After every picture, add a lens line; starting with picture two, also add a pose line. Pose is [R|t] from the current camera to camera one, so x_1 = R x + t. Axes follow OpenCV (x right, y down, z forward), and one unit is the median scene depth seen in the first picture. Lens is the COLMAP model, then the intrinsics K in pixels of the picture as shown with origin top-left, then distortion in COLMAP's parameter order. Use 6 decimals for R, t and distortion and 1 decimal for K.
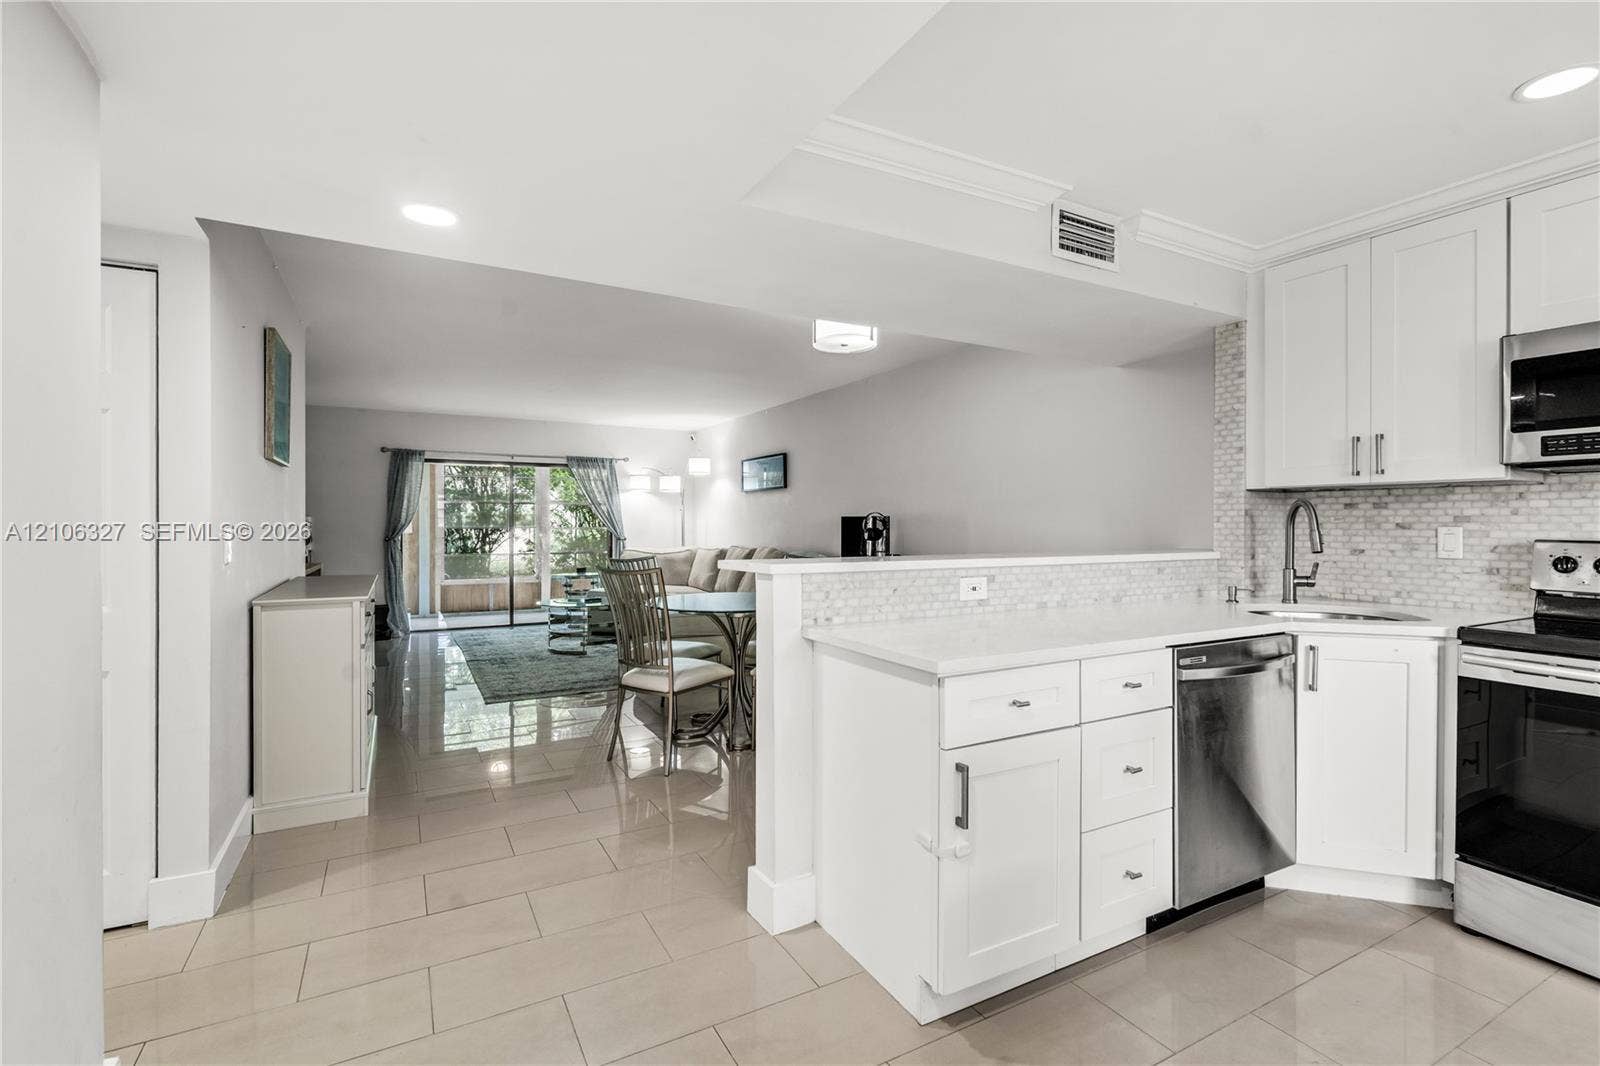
lens RADIAL K [[737.2, 0, 794.7], [0, 737.2, 524.9], [0, 0, 1]] dist [-0.001323, 0.001094]
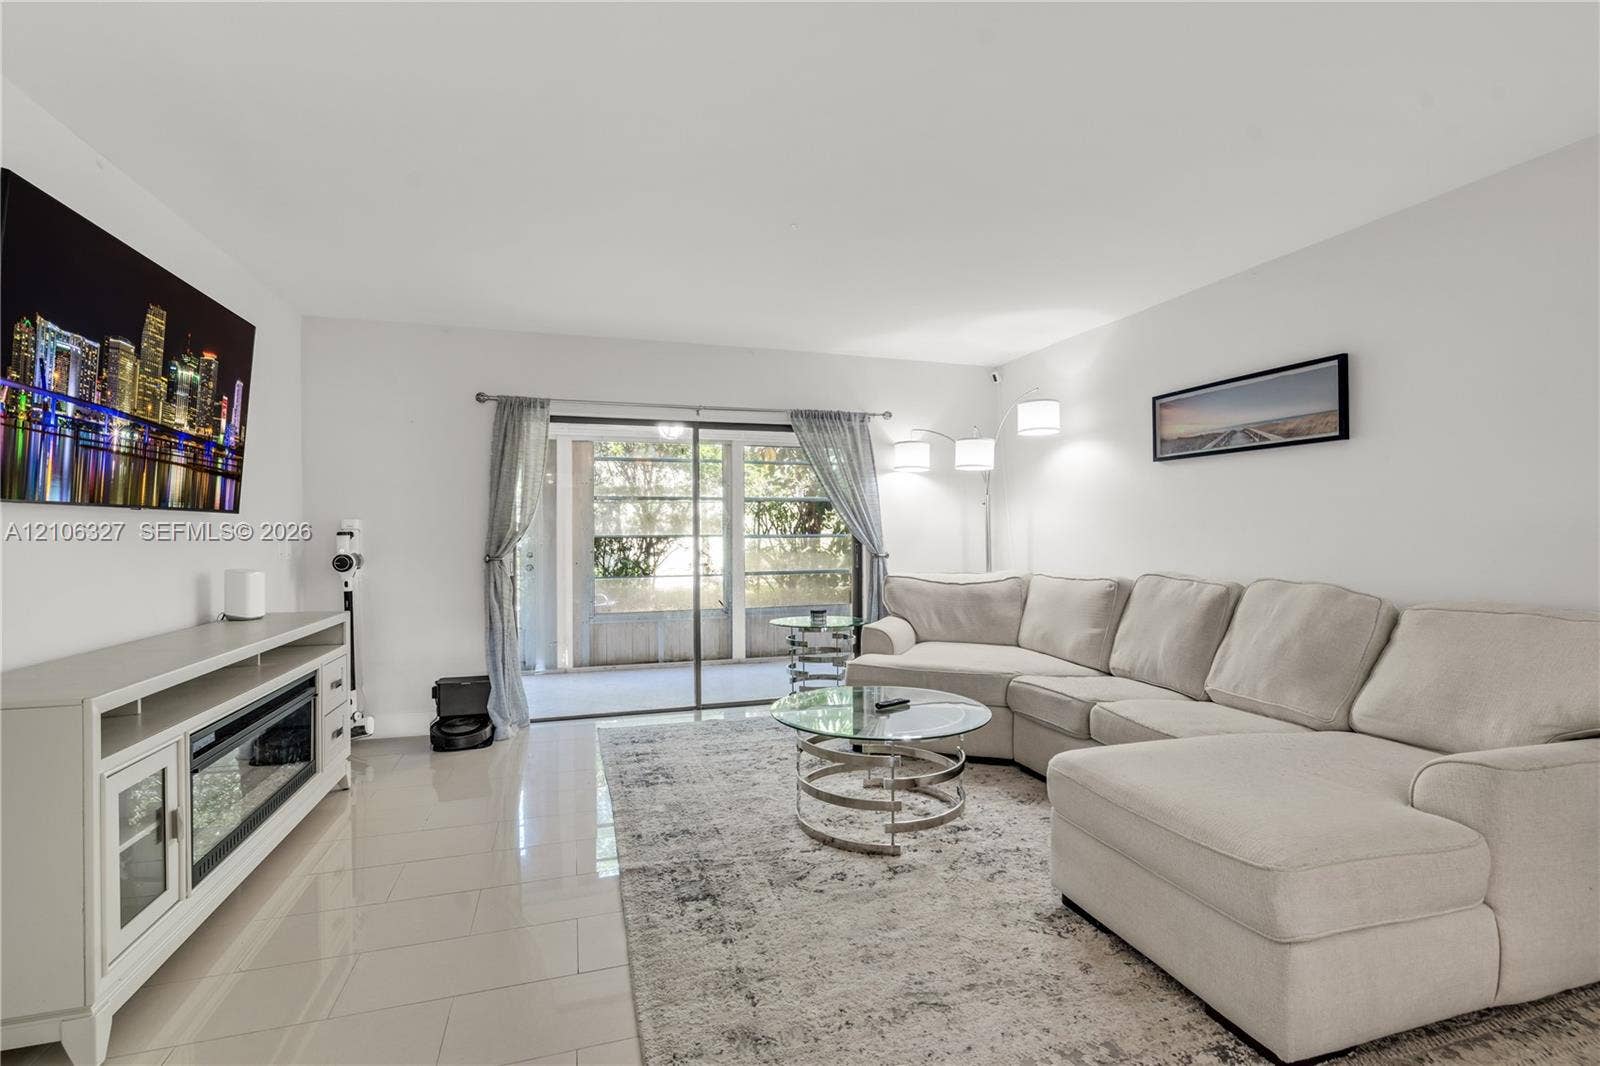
lens RADIAL K [[737.2, 0, 808.0], [0, 737.2, 540.6], [0, 0, 1]] dist [-0.001323, 0.001094]
pose [[0.983485, -0.002108, -0.180975, -0.188267], [0.004473, 0.999910, 0.012665, 0.000110], [0.180932, -0.013266, 0.983406, 0.435786]]
